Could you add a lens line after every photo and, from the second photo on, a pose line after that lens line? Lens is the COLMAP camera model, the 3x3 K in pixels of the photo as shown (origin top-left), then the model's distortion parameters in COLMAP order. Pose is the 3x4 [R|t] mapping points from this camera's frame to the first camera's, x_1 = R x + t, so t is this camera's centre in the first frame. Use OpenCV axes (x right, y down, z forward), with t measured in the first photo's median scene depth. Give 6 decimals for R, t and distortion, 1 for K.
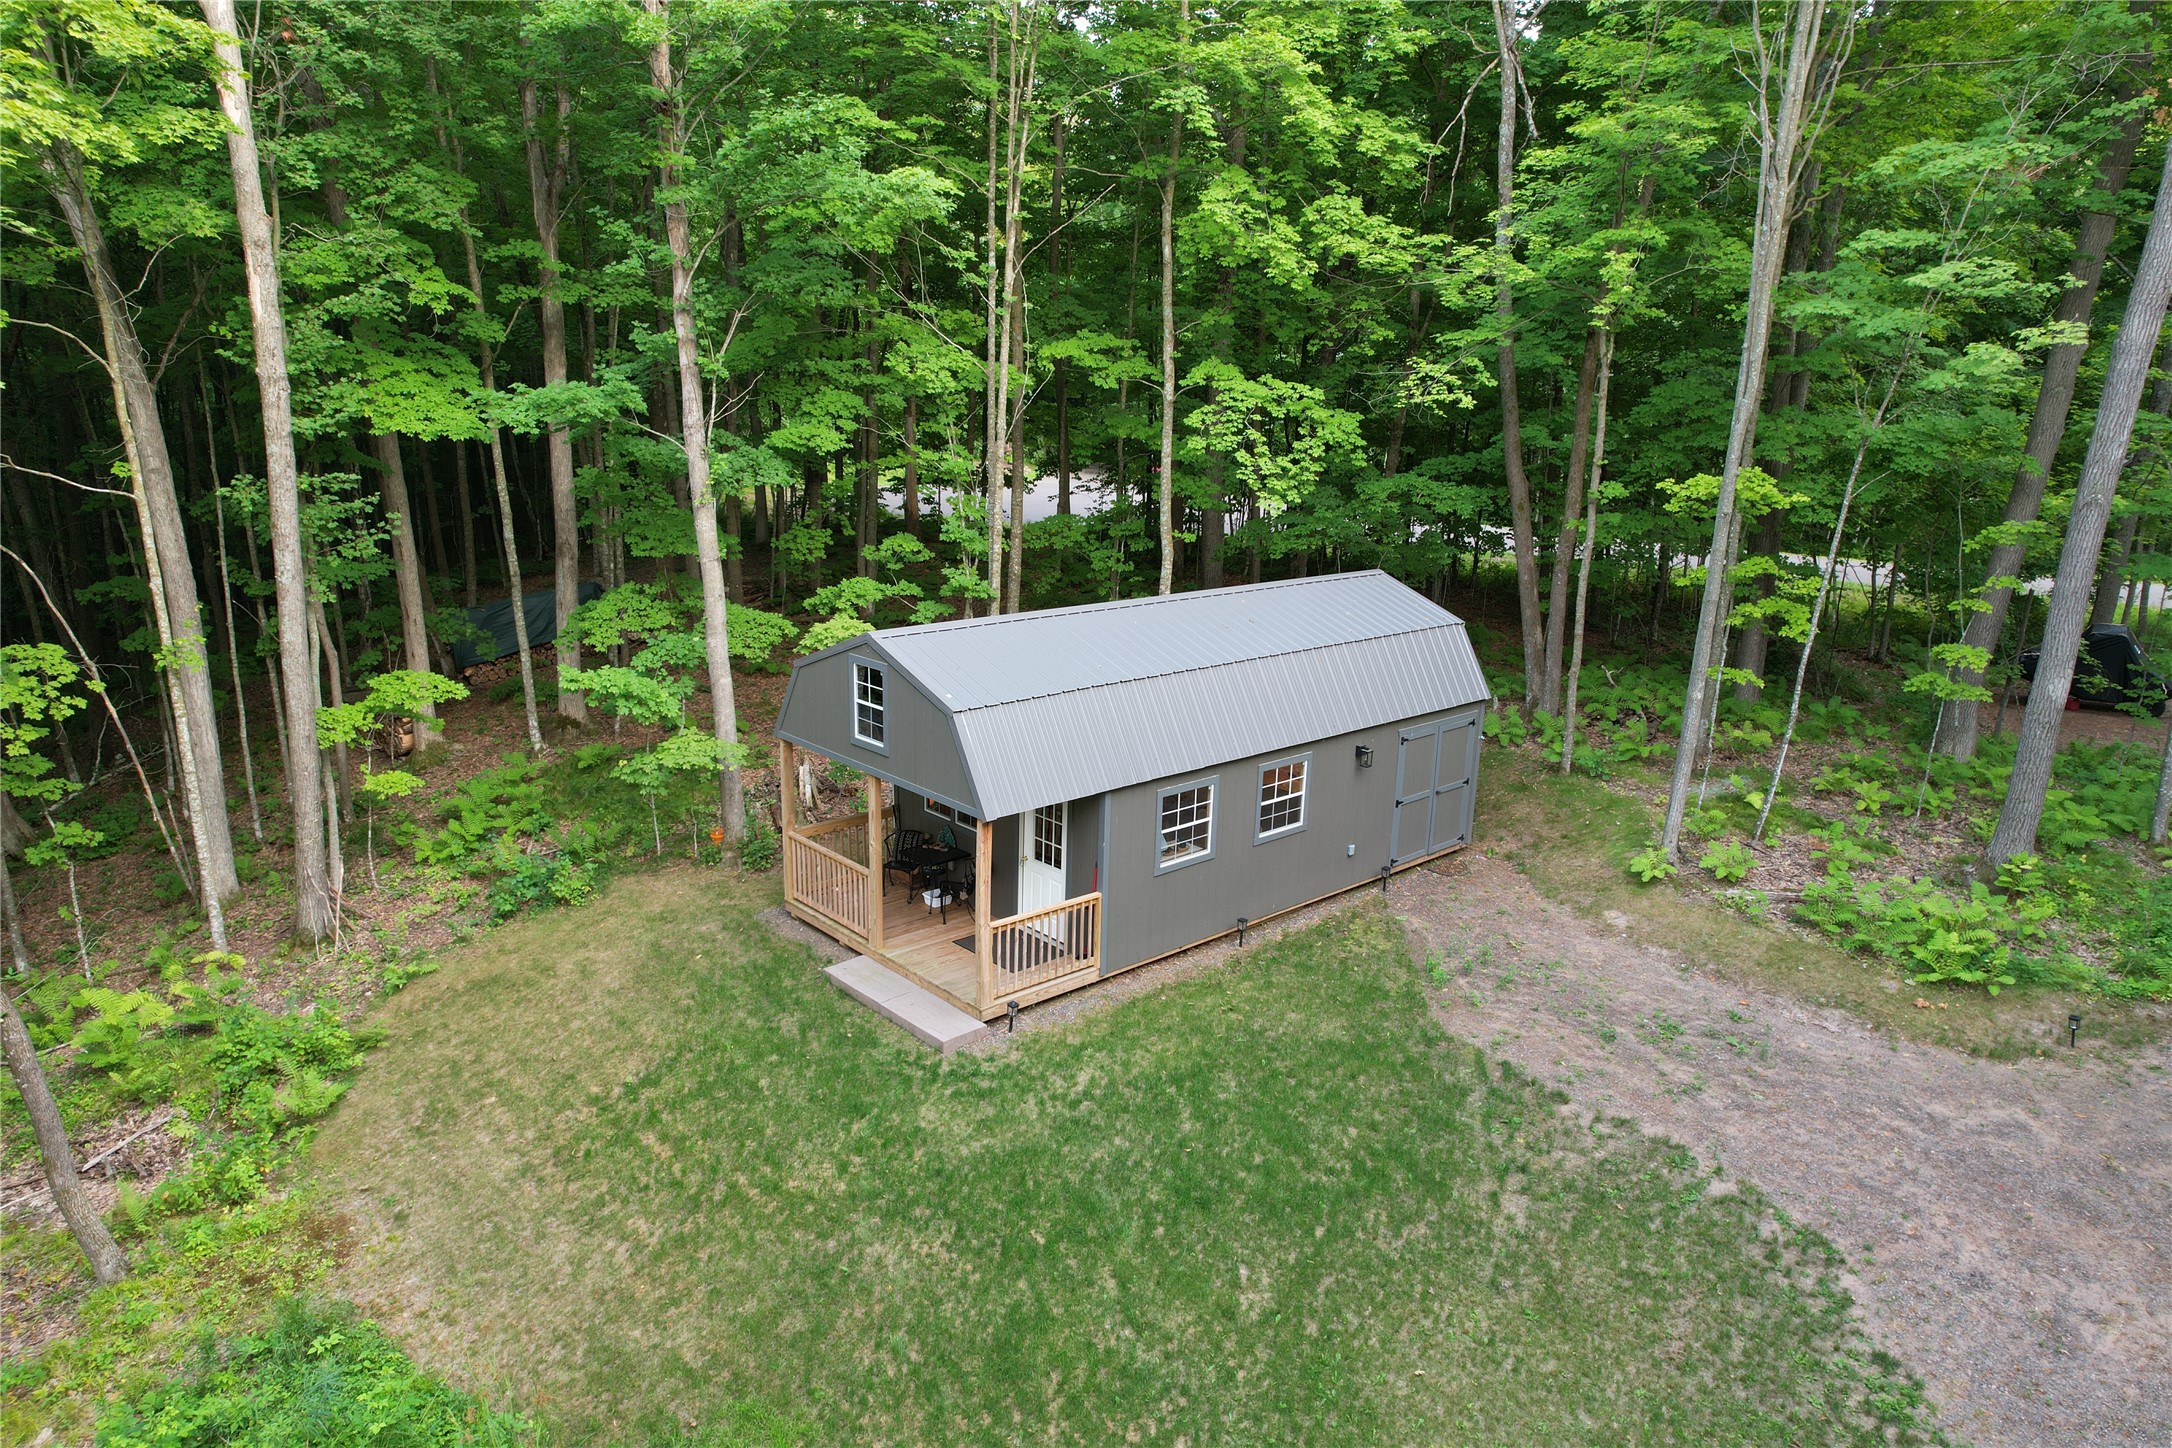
lens RADIAL K [[1389.0, 0, 1075.1], [0, 1389.0, 743.9], [0, 0, 1]] dist [-0.076541, 0.068784]
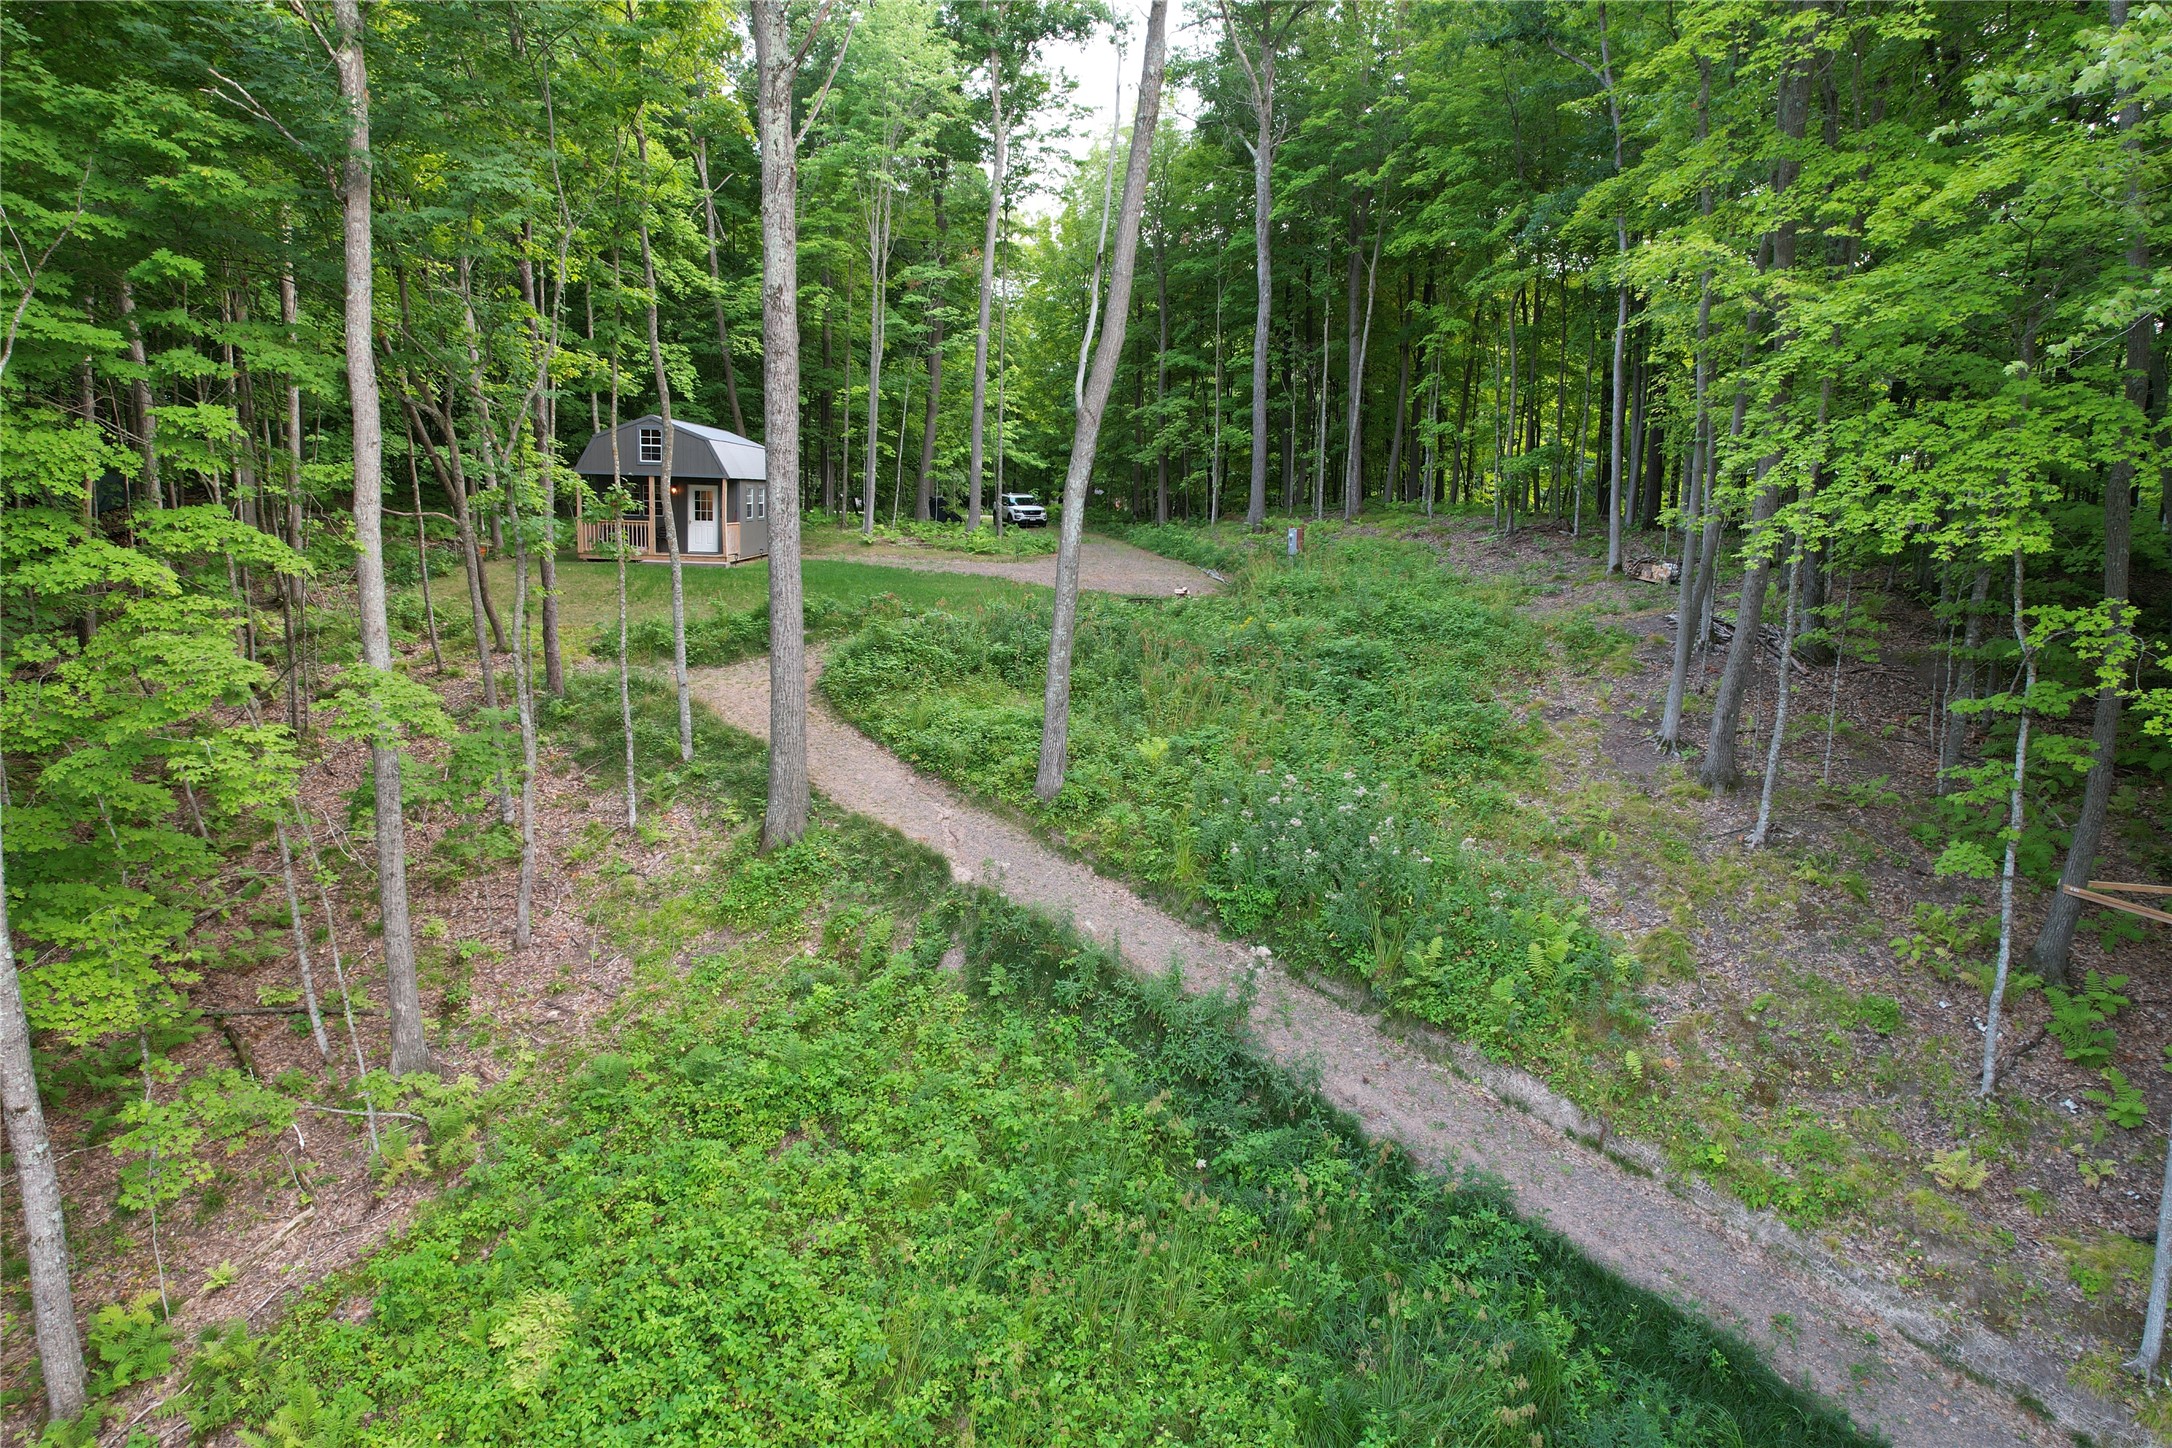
lens RADIAL K [[1389.0, 0, 1075.1], [0, 1389.0, 743.9], [0, 0, 1]] dist [-0.076541, 0.068784]
pose [[0.641716, -0.134395, 0.755076, -1.329112], [0.181906, 0.983105, 0.020385, 0.486299], [-0.745058, 0.124271, 0.655321, -0.904018]]
